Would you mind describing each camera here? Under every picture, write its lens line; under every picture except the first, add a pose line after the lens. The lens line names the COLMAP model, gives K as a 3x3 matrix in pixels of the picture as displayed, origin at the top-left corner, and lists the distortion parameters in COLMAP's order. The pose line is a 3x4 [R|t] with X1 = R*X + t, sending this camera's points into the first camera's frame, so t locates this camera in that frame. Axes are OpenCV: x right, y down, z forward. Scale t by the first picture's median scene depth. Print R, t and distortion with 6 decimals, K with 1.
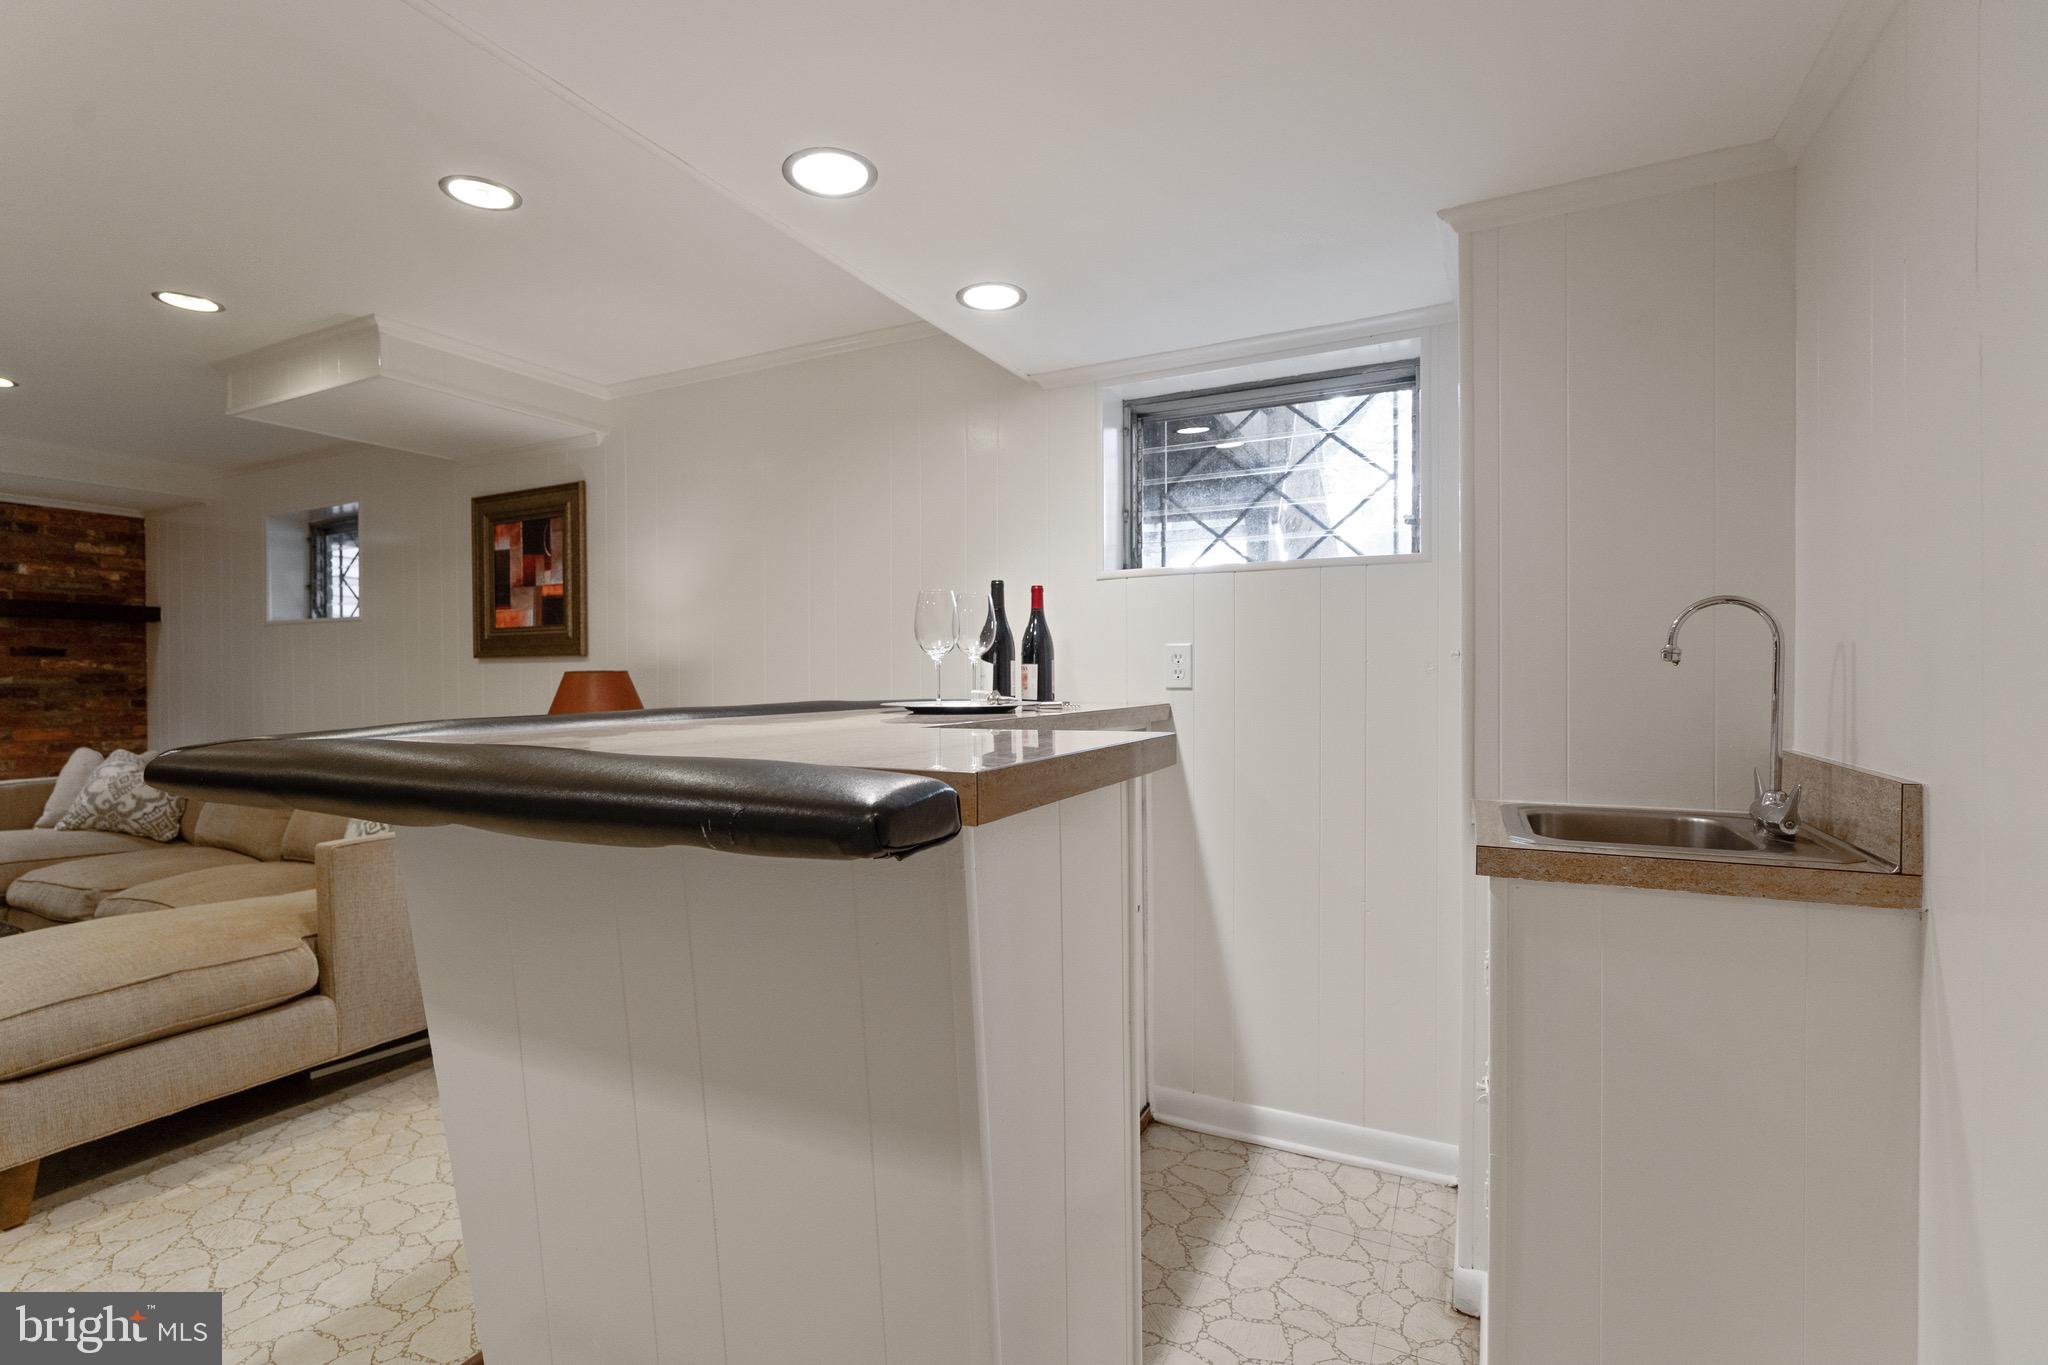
lens RADIAL K [[927.1, 0, 1004.5], [0, 927.1, 688.2], [0, 0, 1]] dist [-0.006839, 0.001849]
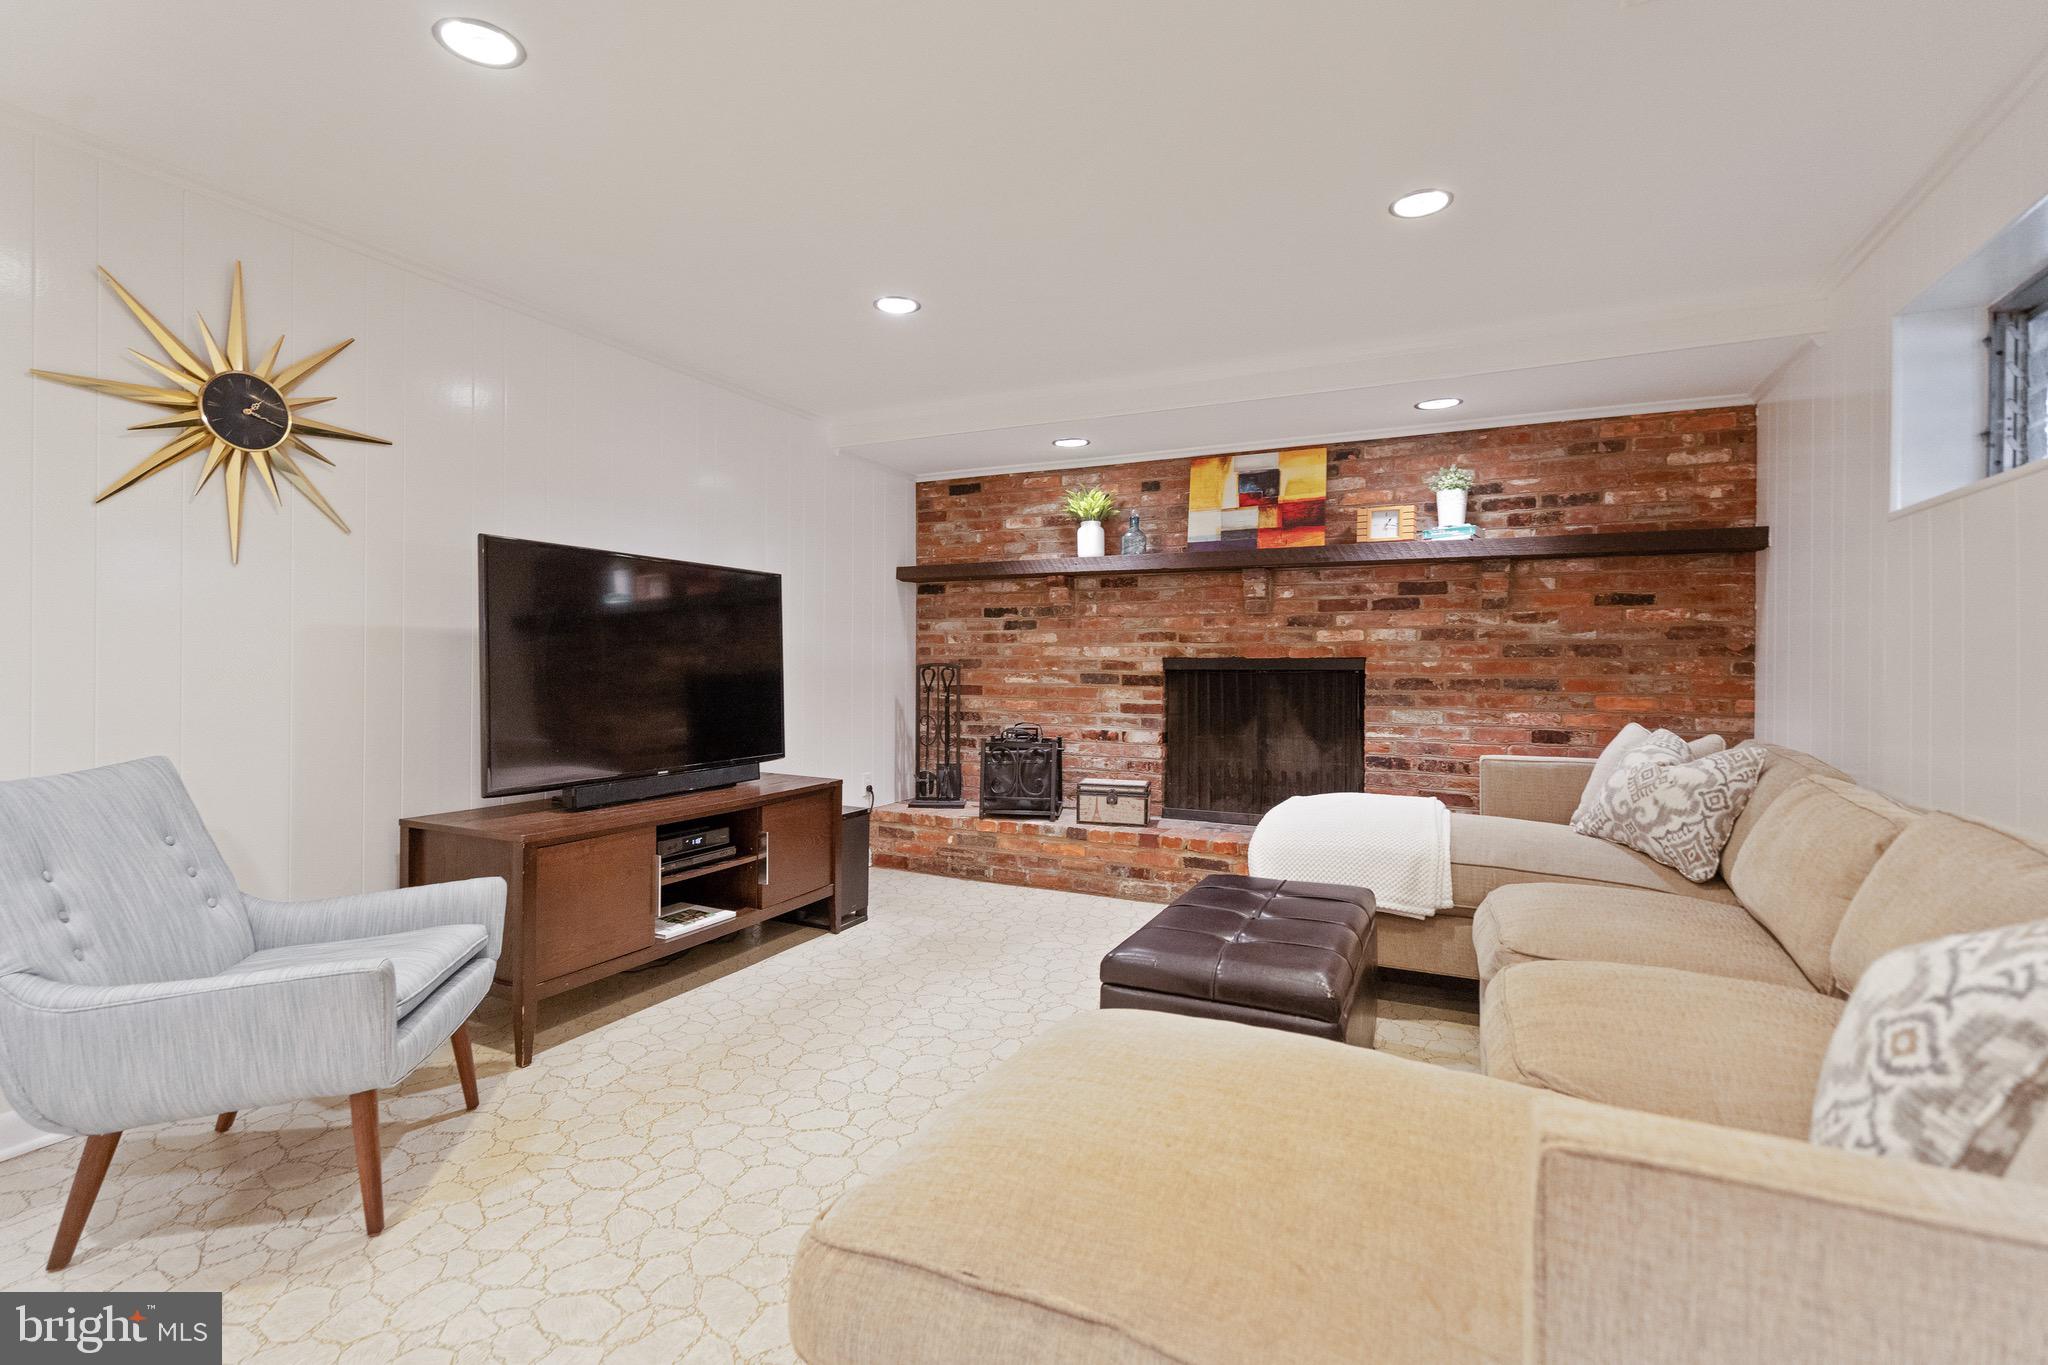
lens RADIAL K [[927.1, 0, 1020.9], [0, 927.1, 667.1], [0, 0, 1]] dist [-0.006839, 0.001849]
pose [[0.020618, 0.009578, -0.999742, -0.300772], [-0.016687, 0.999818, 0.009234, 0.023283], [0.999648, 0.016492, 0.020775, 0.537443]]
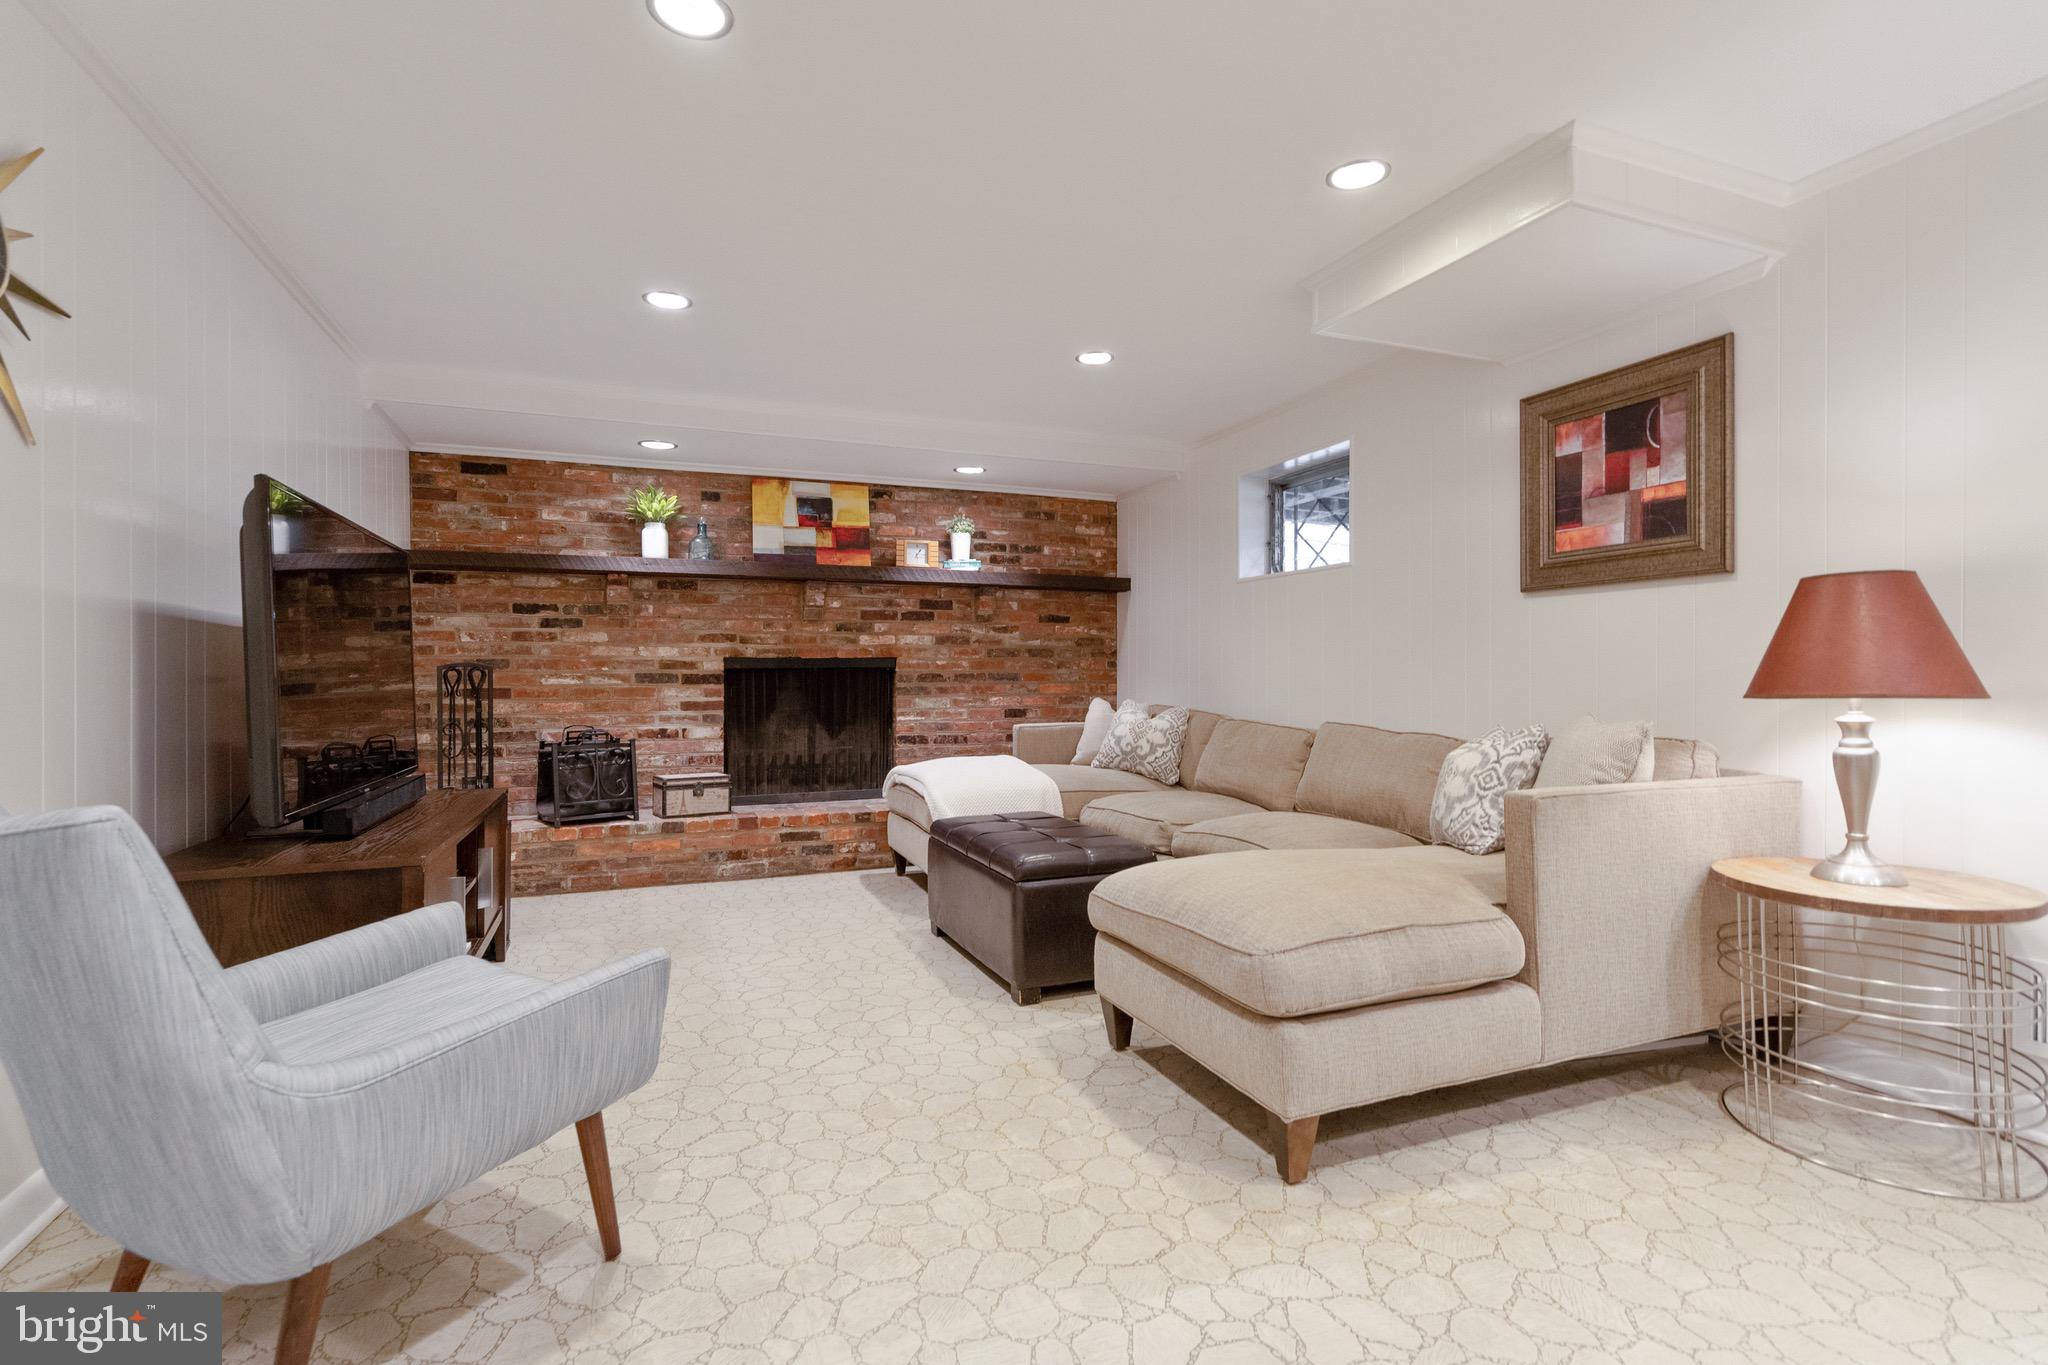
lens RADIAL K [[927.1, 0, 1003.9], [0, 927.1, 683.7], [0, 0, 1]] dist [-0.006839, 0.001849]
pose [[0.748979, 0.007515, -0.662551, -0.346571], [-0.007007, 0.999970, 0.003421, 0.047037], [0.662556, 0.002080, 0.749009, 0.065269]]
